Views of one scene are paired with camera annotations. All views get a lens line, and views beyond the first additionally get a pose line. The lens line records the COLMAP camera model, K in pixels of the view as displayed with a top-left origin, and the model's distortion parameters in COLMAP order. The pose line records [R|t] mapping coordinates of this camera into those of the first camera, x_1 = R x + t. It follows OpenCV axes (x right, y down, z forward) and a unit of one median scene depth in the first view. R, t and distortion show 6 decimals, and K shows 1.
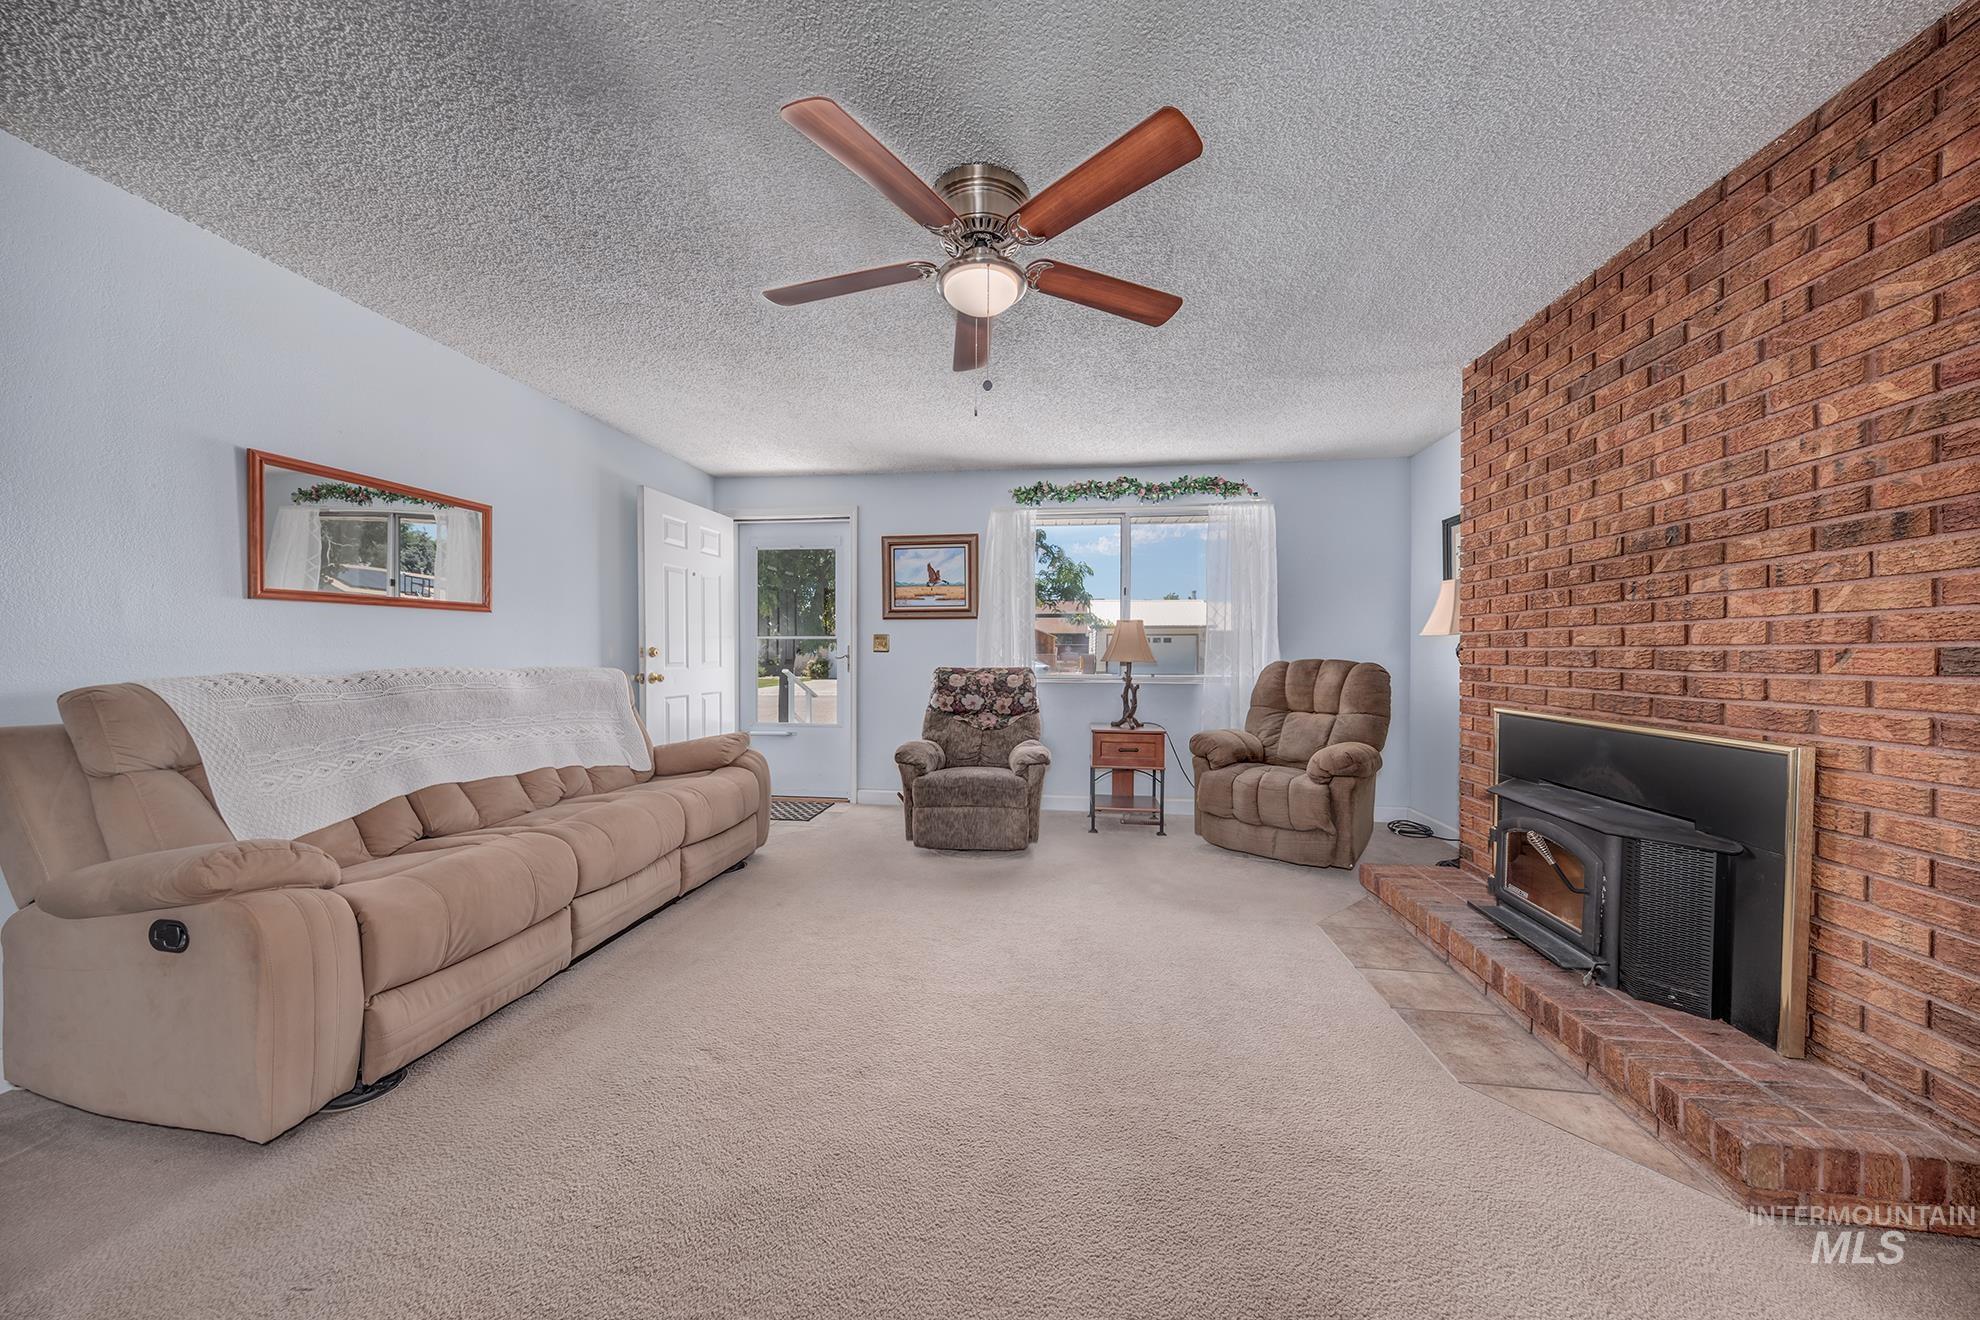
lens RADIAL K [[640.6, 0, 986.4], [0, 640.6, 672.6], [0, 0, 1]] dist [-0.002511, -0.001522]
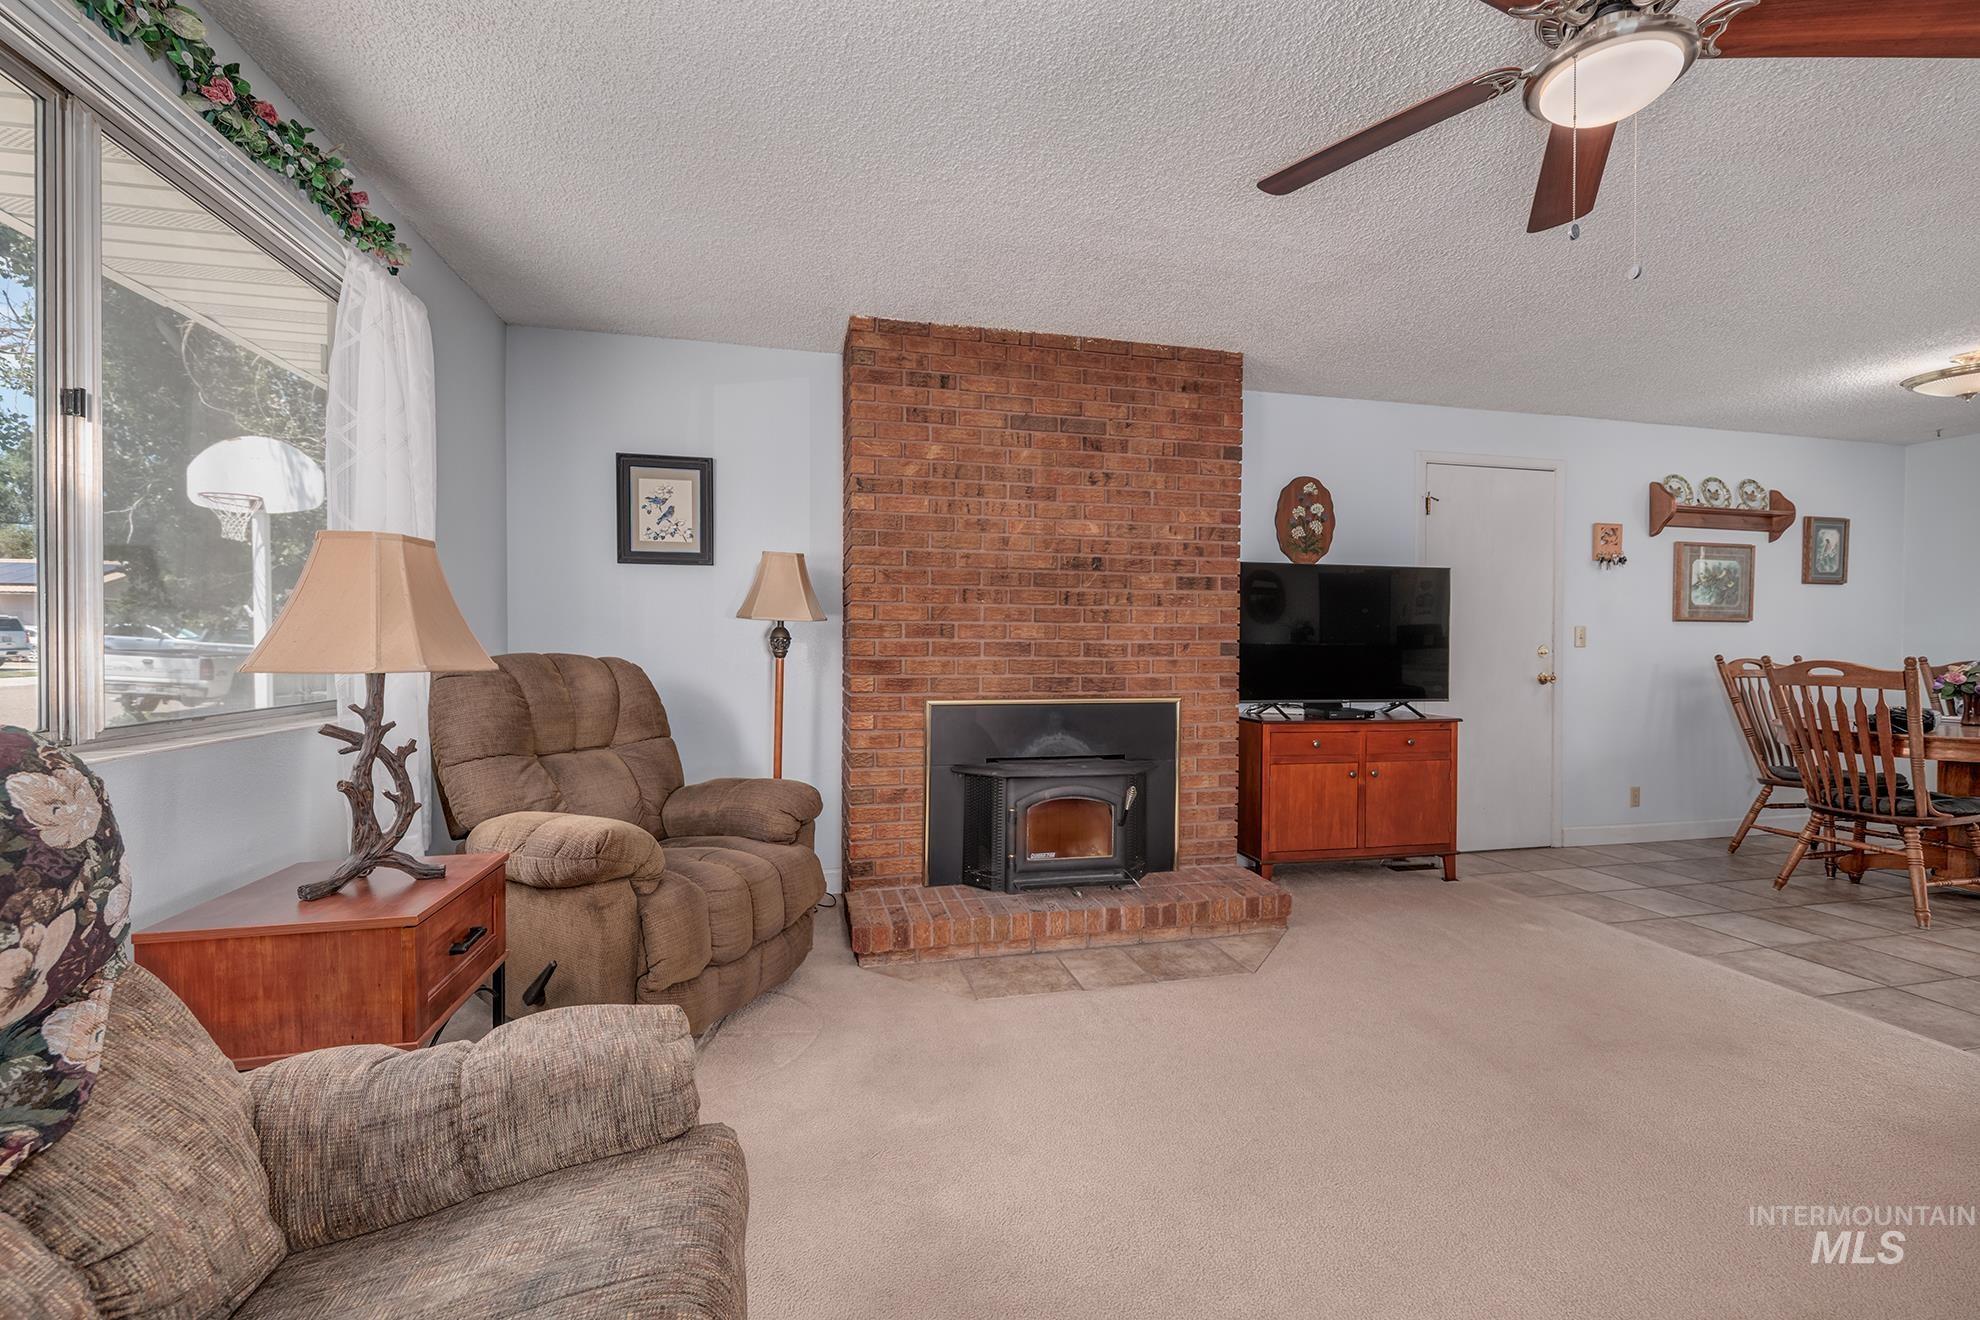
lens RADIAL K [[796.1, 0, 998.7], [0, 796.1, 661.3], [0, 0, 1]] dist [-0.003033, -0.000238]
pose [[-0.364864, -0.024552, 0.930737, -0.410163], [0.022495, 0.999128, 0.035175, -0.048783], [-0.930789, 0.033771, -0.363994, 1.467817]]
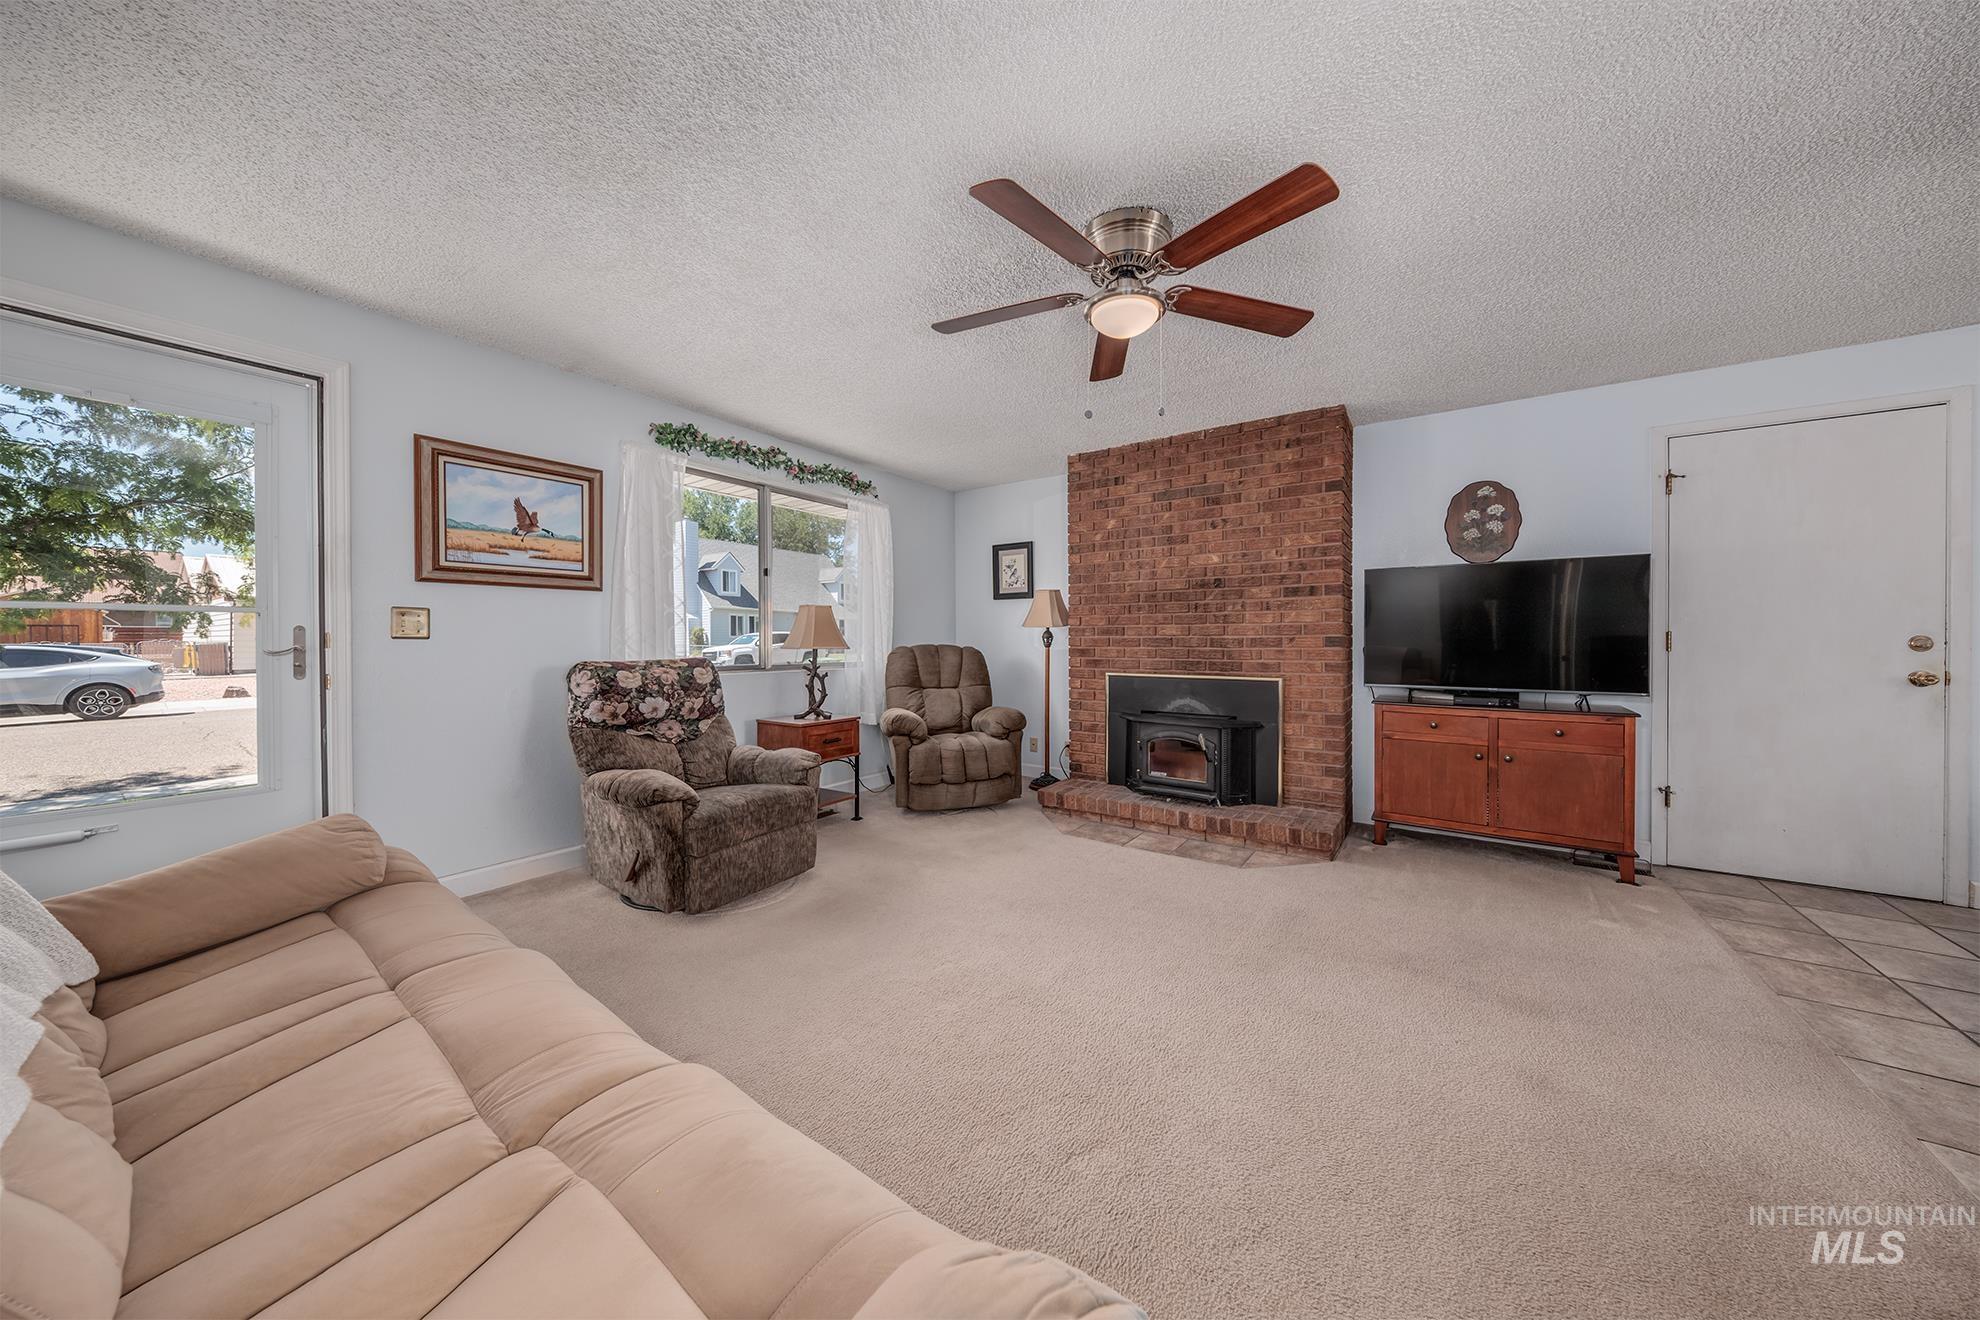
lens RADIAL K [[640.6, 0, 1013.4], [0, 640.6, 660.6], [0, 0, 1]] dist [-0.002511, -0.001522]
pose [[0.427829, -0.030075, 0.903359, -0.869406], [0.029828, 0.999372, 0.019146, -0.015736], [-0.903367, 0.018754, 0.428458, 0.558696]]
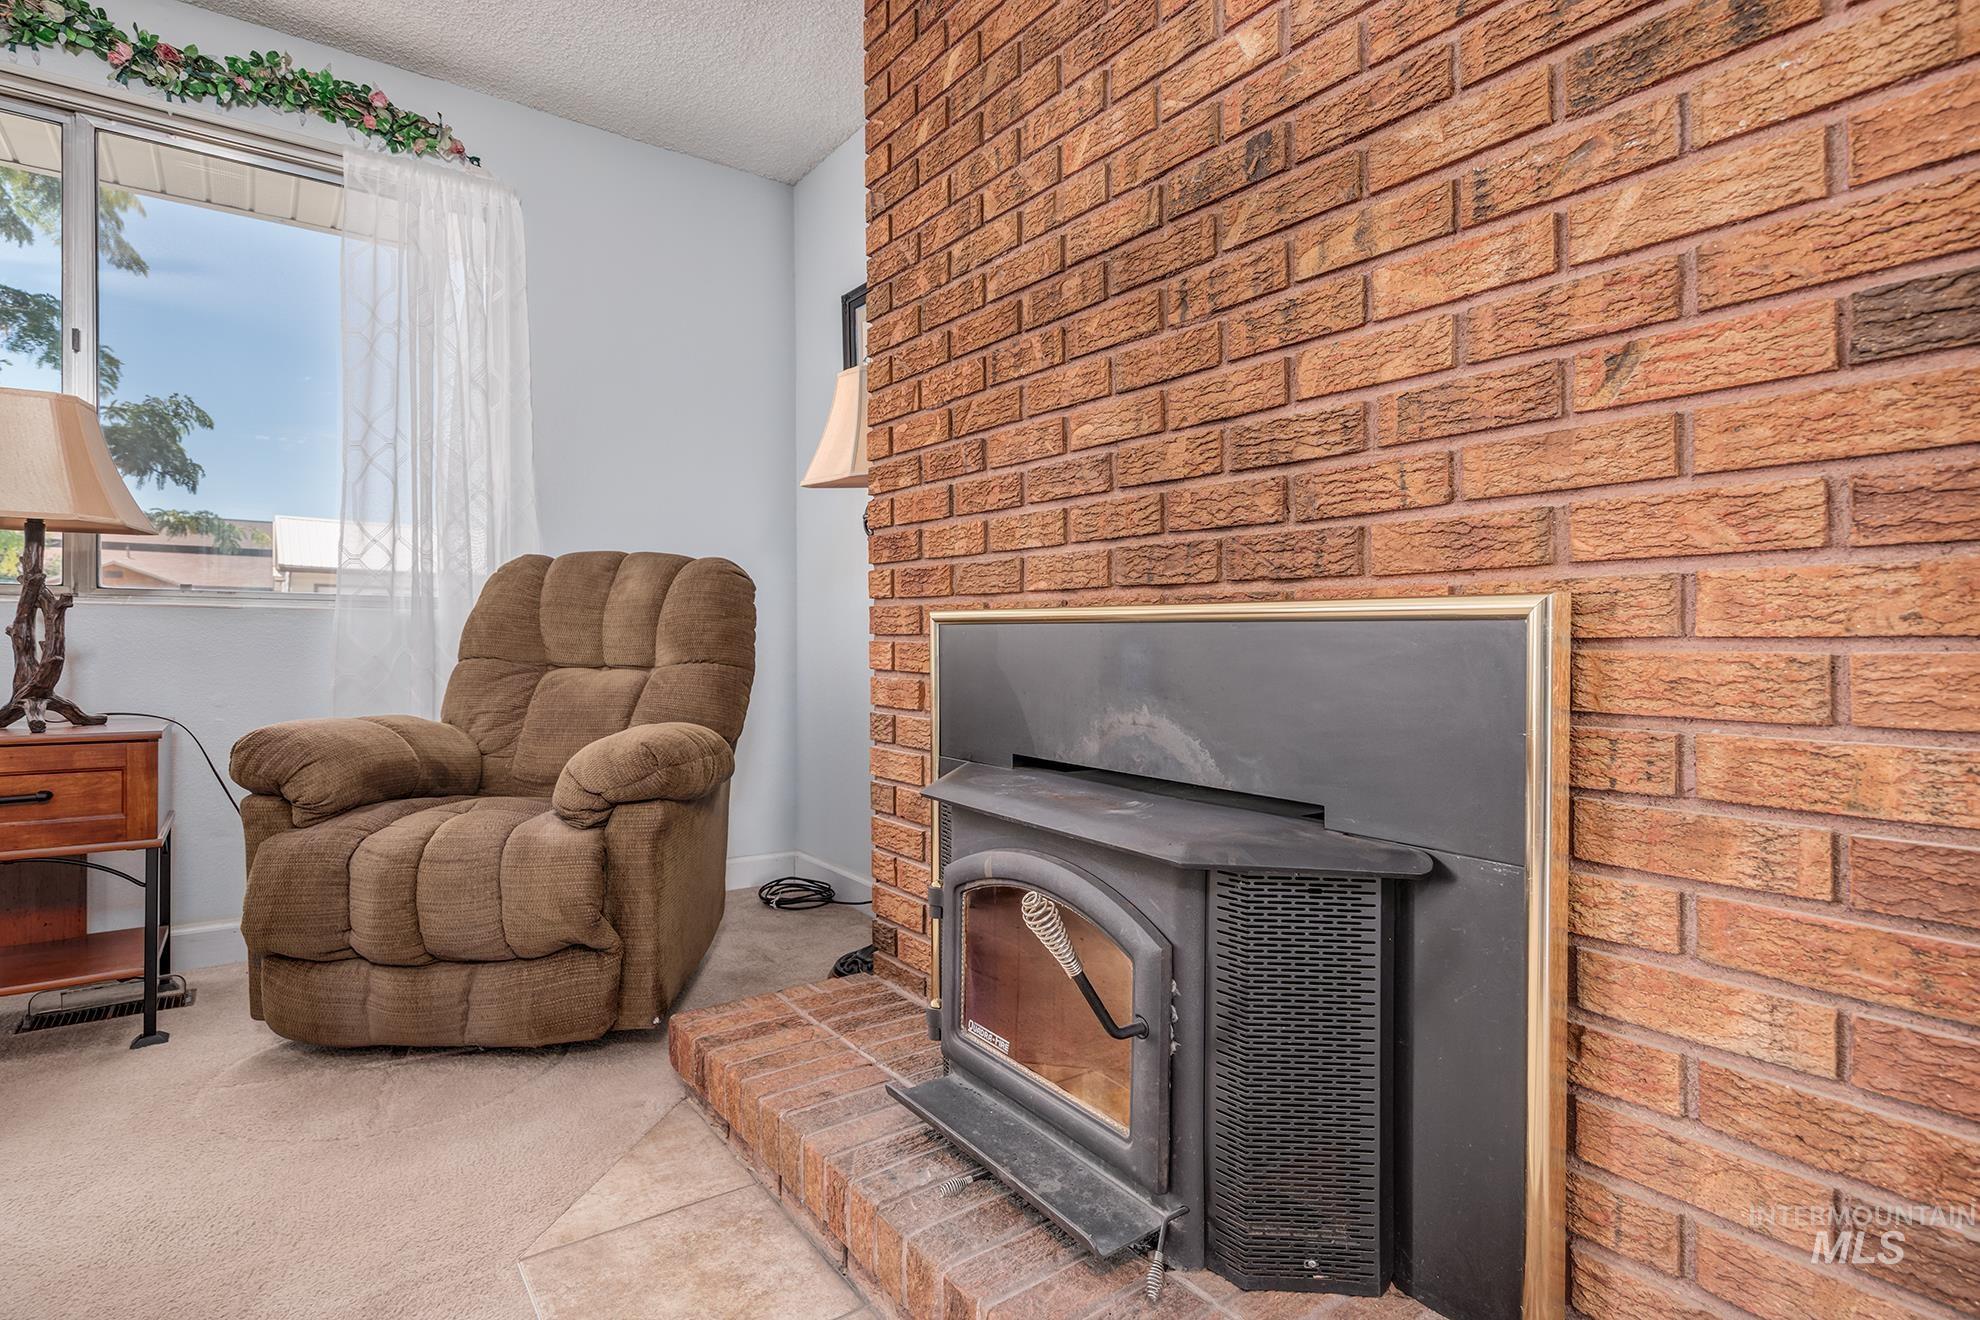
lens RADIAL K [[989.9, 0, 1022.1], [0, 989.9, 651.9], [0, 0, 1]] dist [0.001940, -0.001824]
pose [[0.710115, -0.003115, 0.704079, 0.382204], [0.013086, 0.999876, -0.008775, 0.099198], [-0.703964, 0.015445, 0.710068, 0.502966]]
